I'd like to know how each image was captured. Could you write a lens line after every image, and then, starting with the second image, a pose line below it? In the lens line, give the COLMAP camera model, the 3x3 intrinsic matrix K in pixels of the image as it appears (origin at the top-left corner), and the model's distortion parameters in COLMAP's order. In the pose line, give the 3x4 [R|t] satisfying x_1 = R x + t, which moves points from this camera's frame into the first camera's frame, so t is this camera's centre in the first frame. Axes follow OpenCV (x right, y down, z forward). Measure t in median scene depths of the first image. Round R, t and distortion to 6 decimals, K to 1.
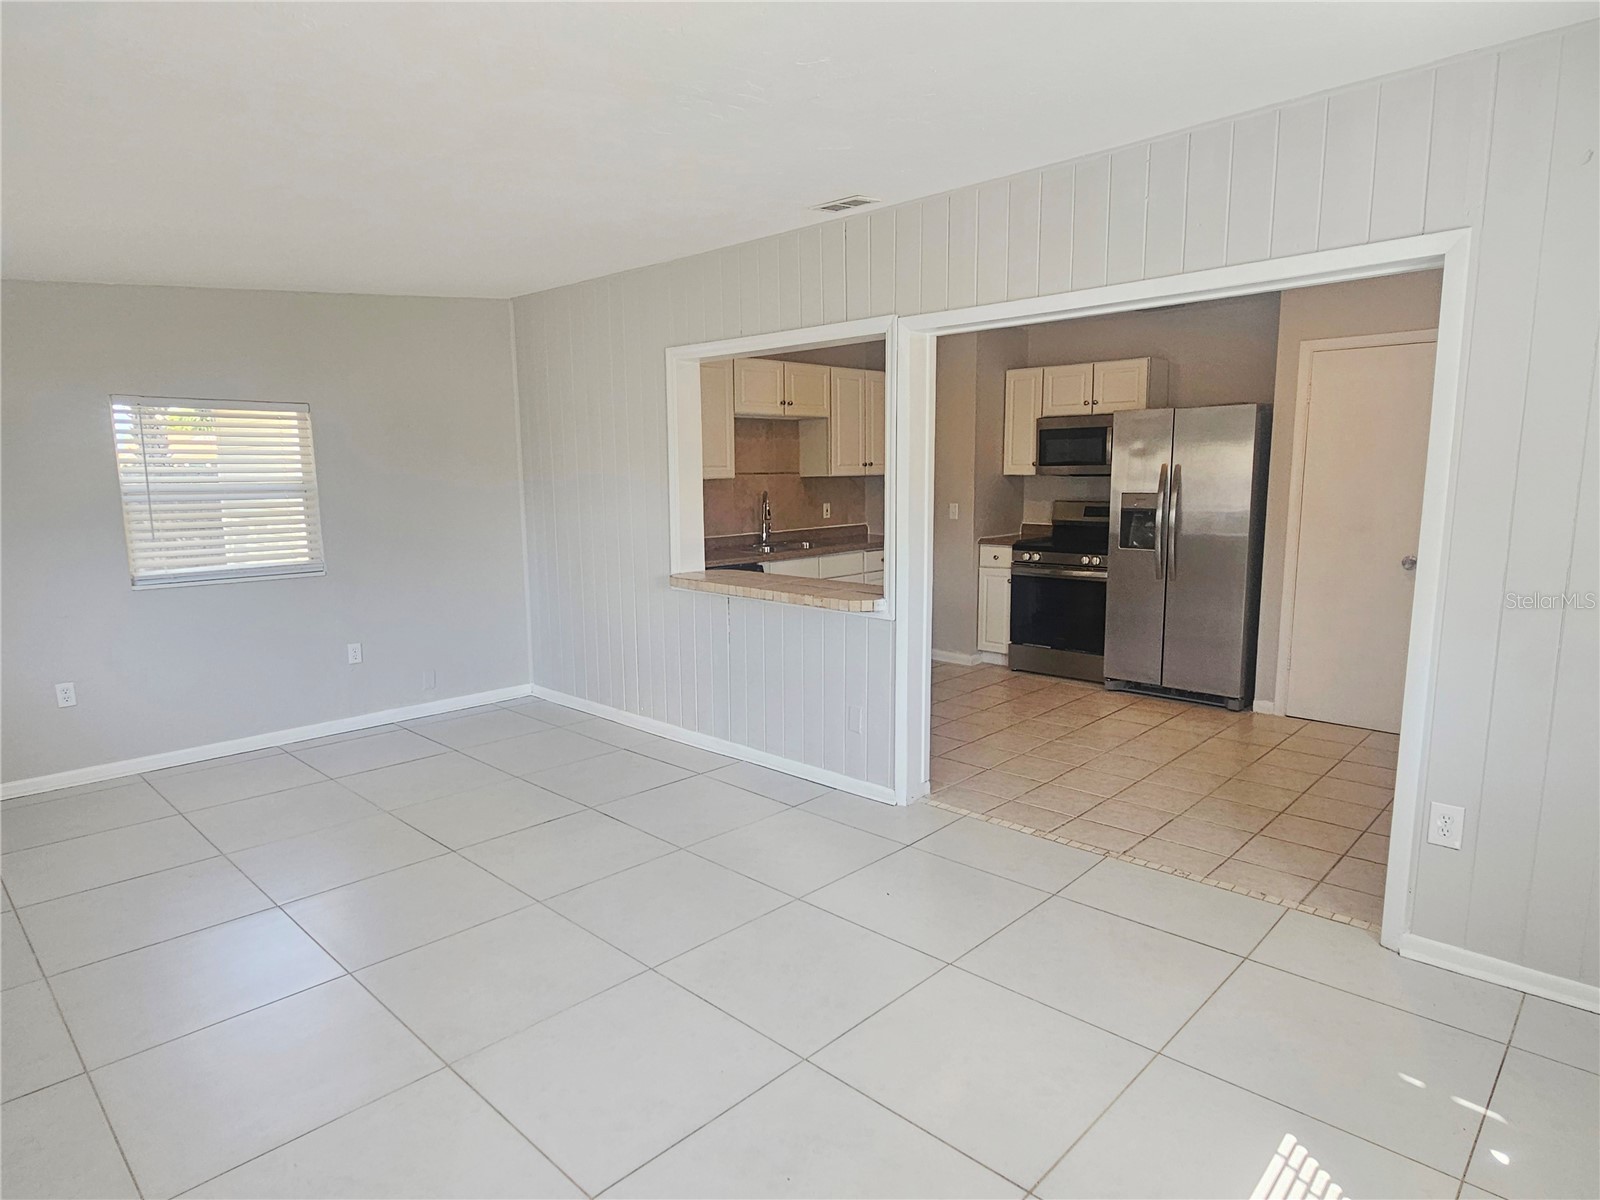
lens RADIAL K [[925.1, 0, 795.1], [0, 925.1, 608.4], [0, 0, 1]] dist [0.005632, -0.003443]
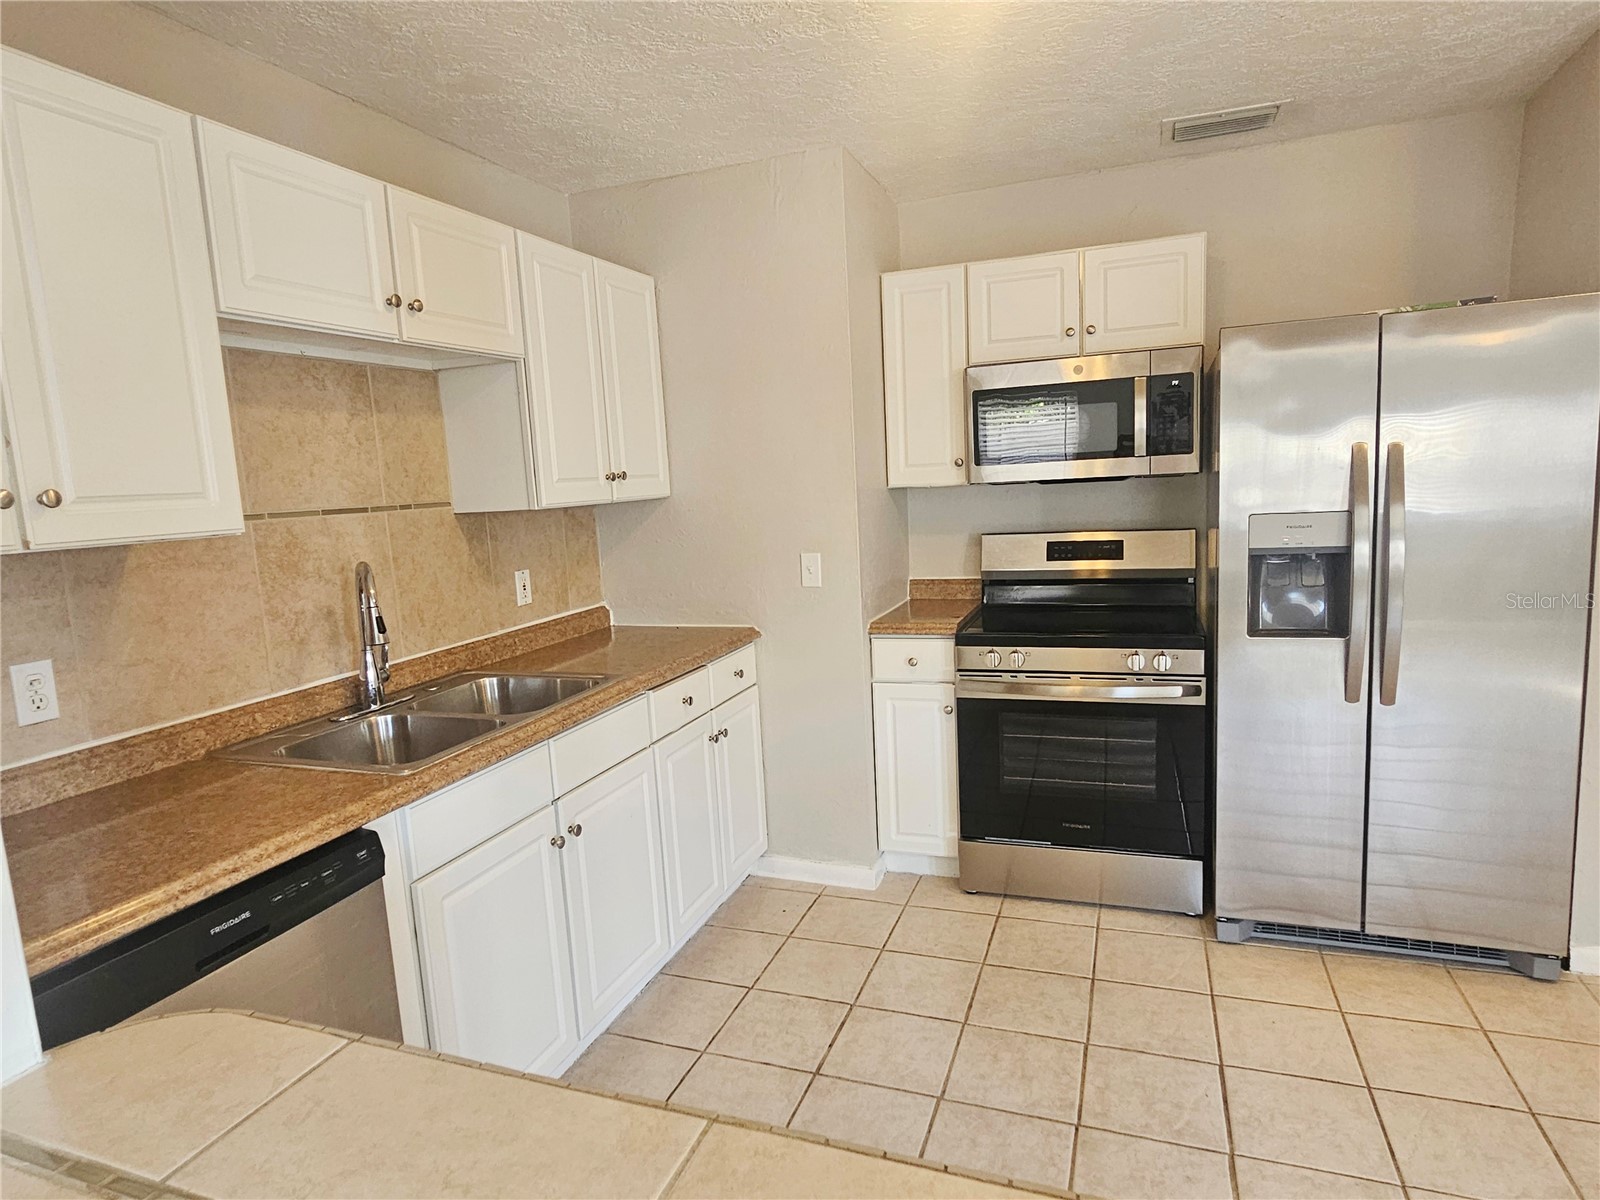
lens RADIAL K [[925.1, 0, 795.0], [0, 925.1, 608.7], [0, 0, 1]] dist [0.005632, -0.003443]
pose [[0.917896, -0.092908, 0.385792, -0.018305], [0.100682, 0.994919, 0.000052, -0.089650], [-0.383836, 0.038795, 0.922586, 0.596821]]
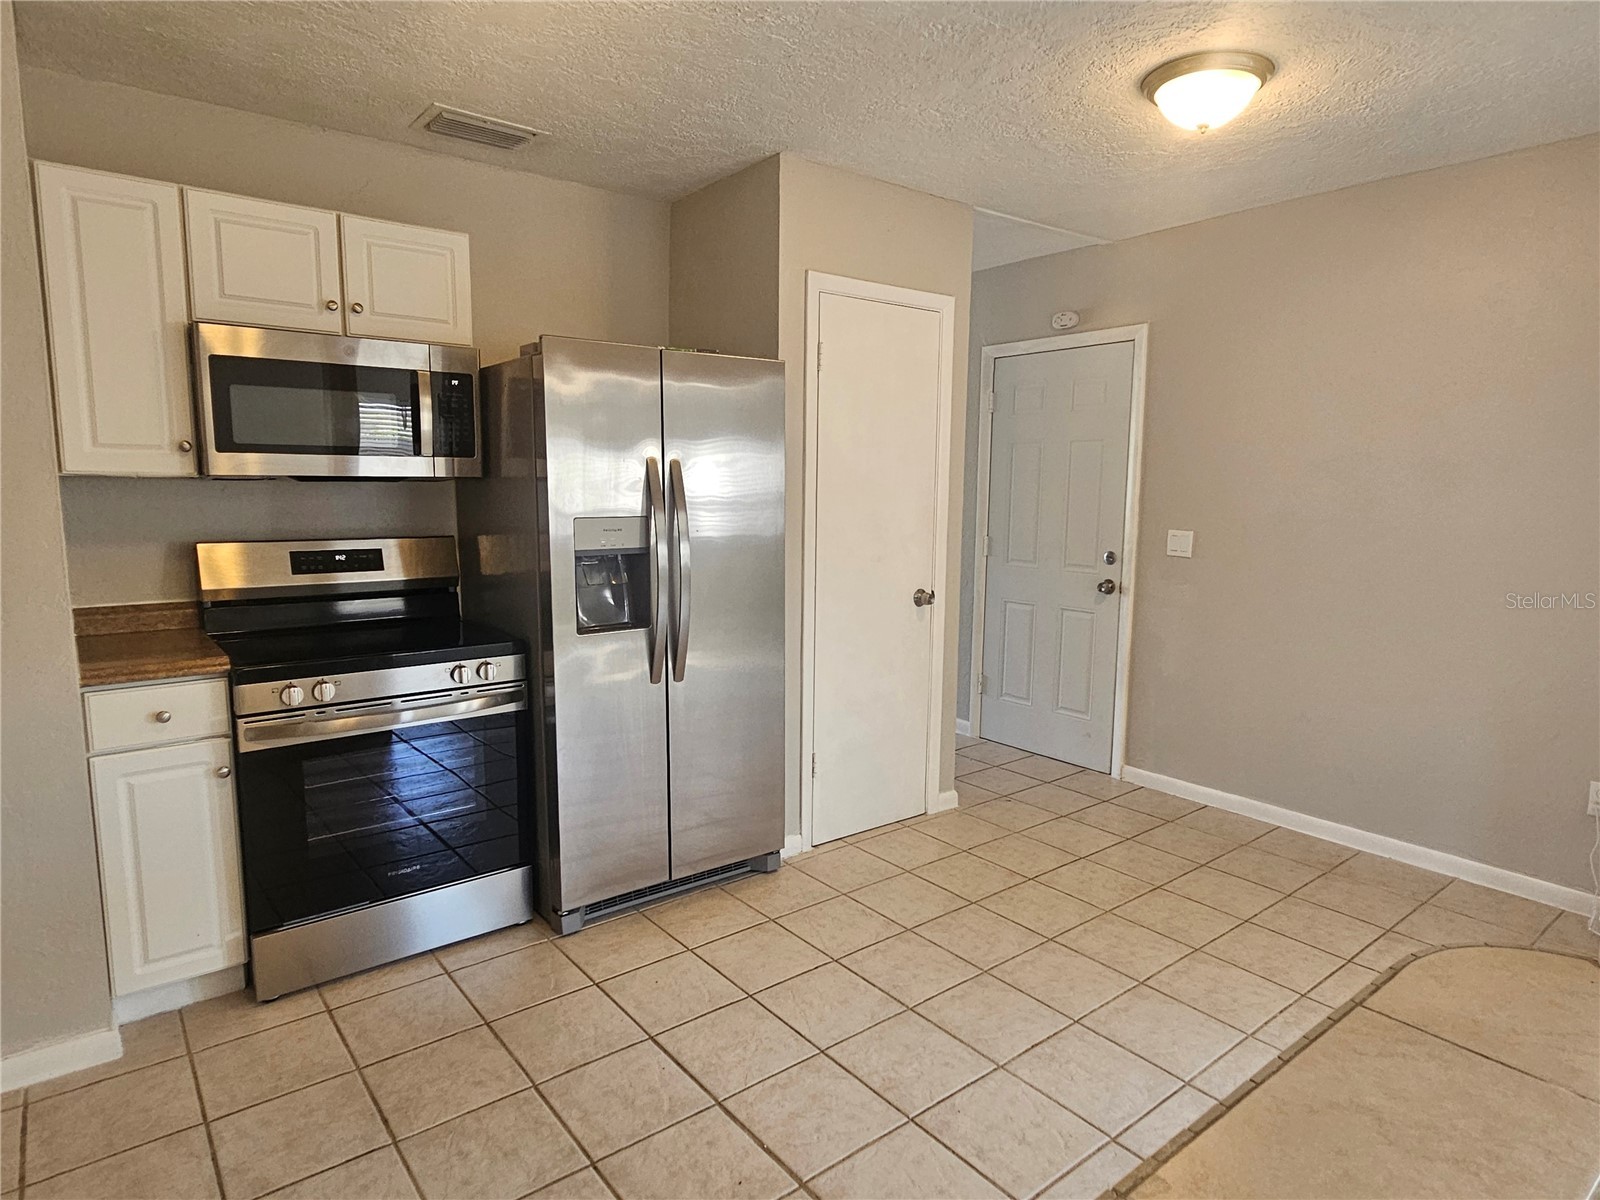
lens RADIAL K [[925.1, 0, 790.8], [0, 925.1, 611.2], [0, 0, 1]] dist [0.005632, -0.003443]
pose [[0.140511, -0.126504, 0.981964, -0.081580], [0.135534, 0.984924, 0.107491, -0.100424], [-0.980758, 0.117986, 0.155539, 0.729205]]
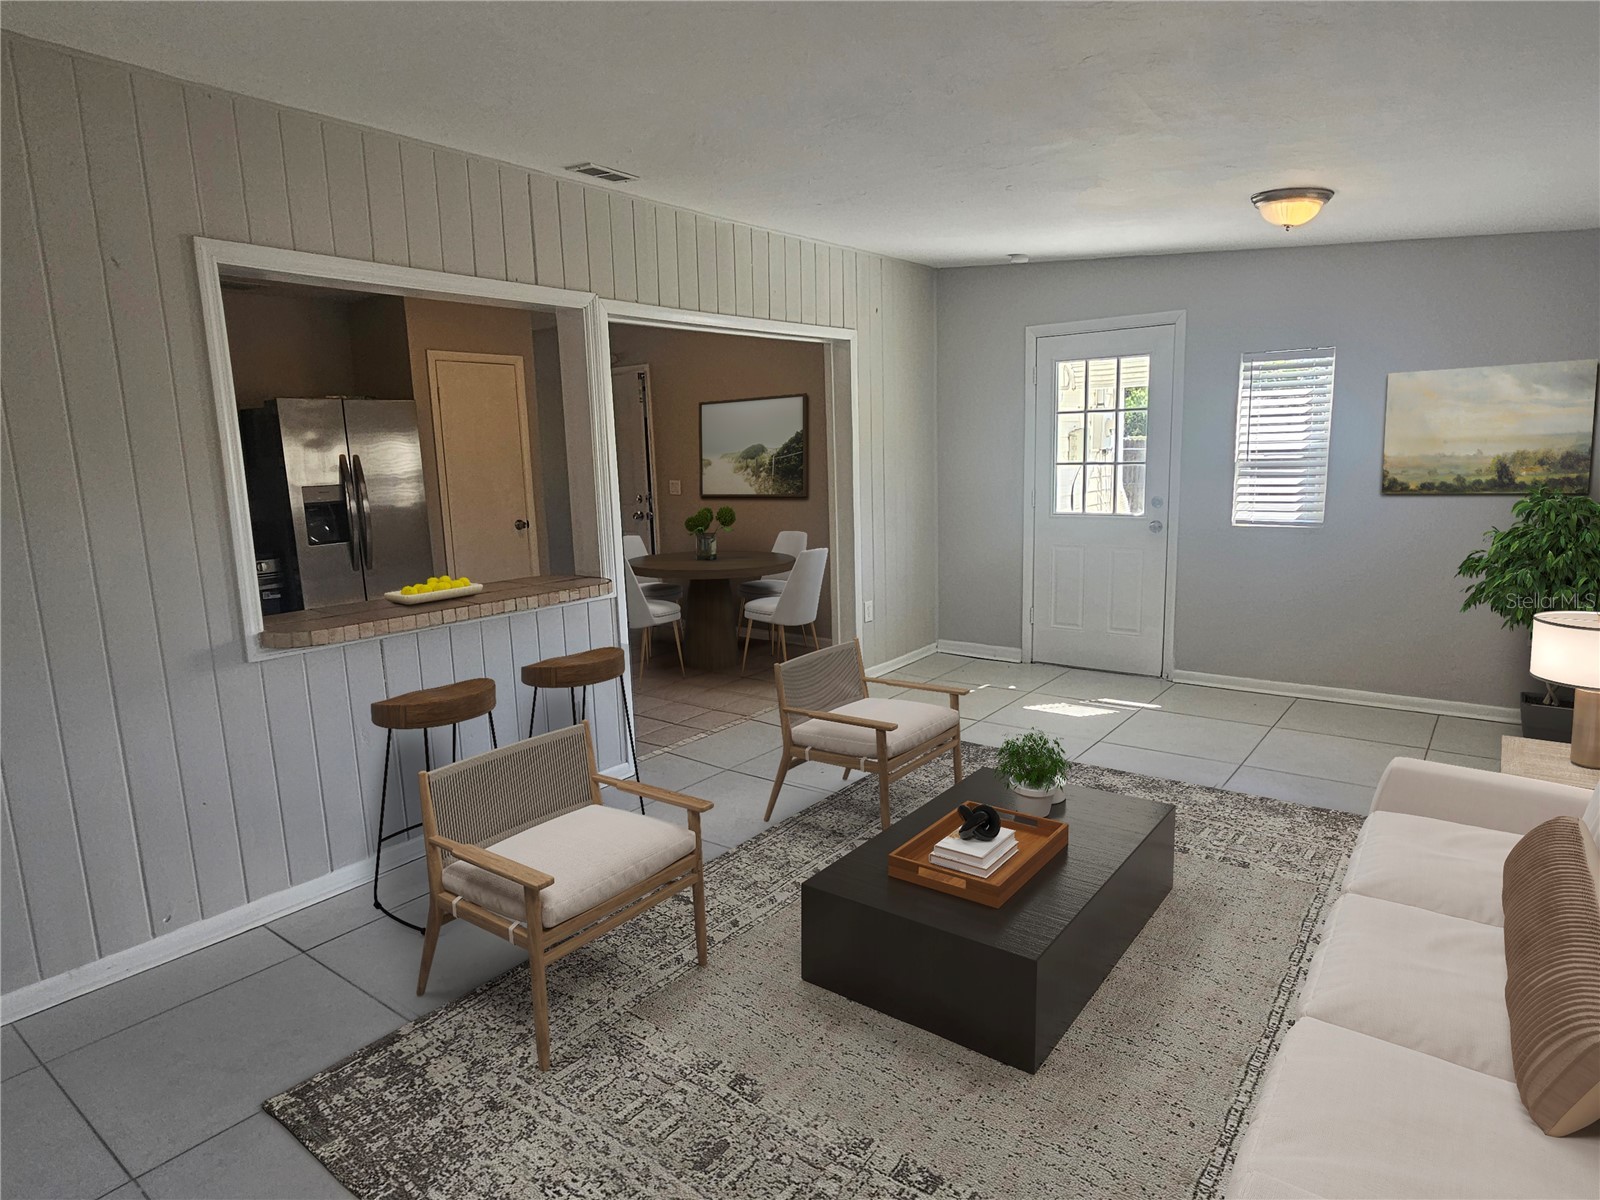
lens RADIAL K [[925.1, 0, 797.2], [0, 925.1, 603.7], [0, 0, 1]] dist [0.005632, -0.003443]
pose [[-0.120621, -0.151637, 0.981049, -0.558154], [0.177941, 0.968956, 0.171645, -0.072398], [-0.976621, 0.195272, -0.089894, 0.548590]]
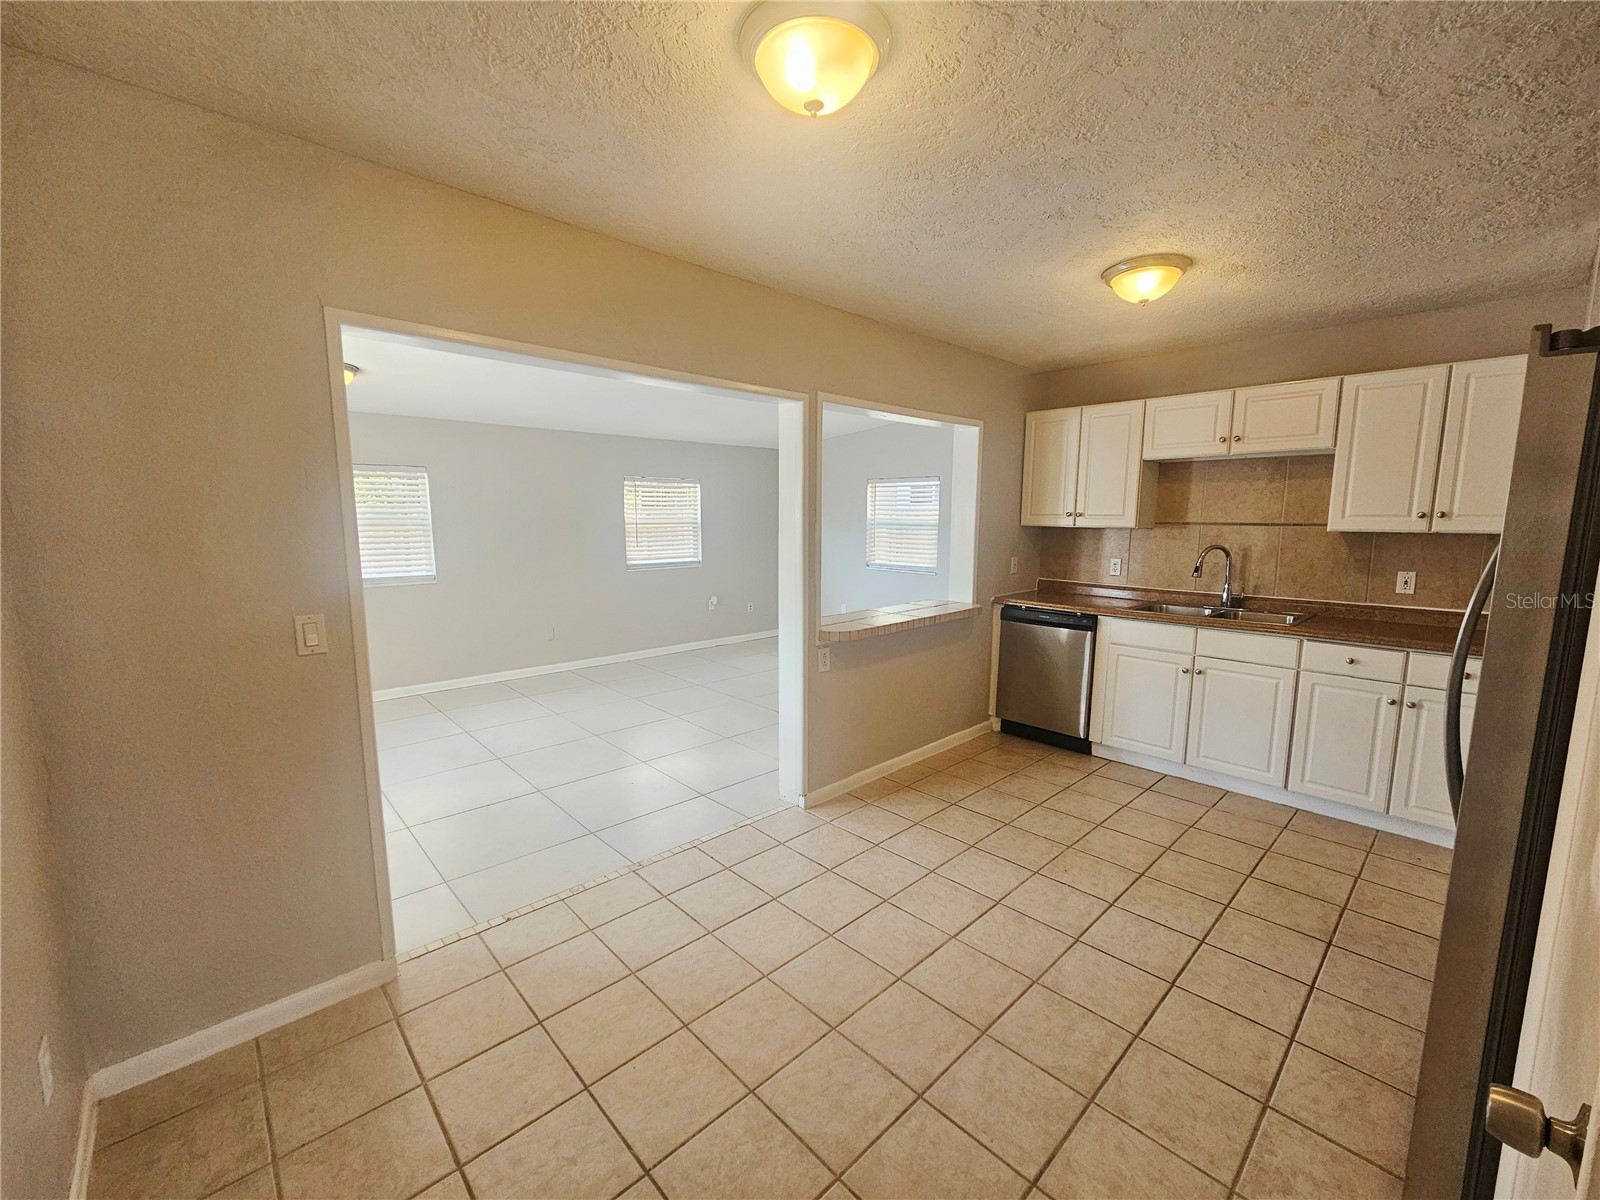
lens RADIAL K [[650.7, 0, 795.5], [0, 650.7, 609.4], [0, 0, 1]] dist [-0.010634, -0.000118]
pose [[-0.059494, 0.155397, -0.986059, 0.567796], [-0.147069, 0.975665, 0.162632, -0.105335], [0.987335, 0.154694, -0.035192, 0.626563]]
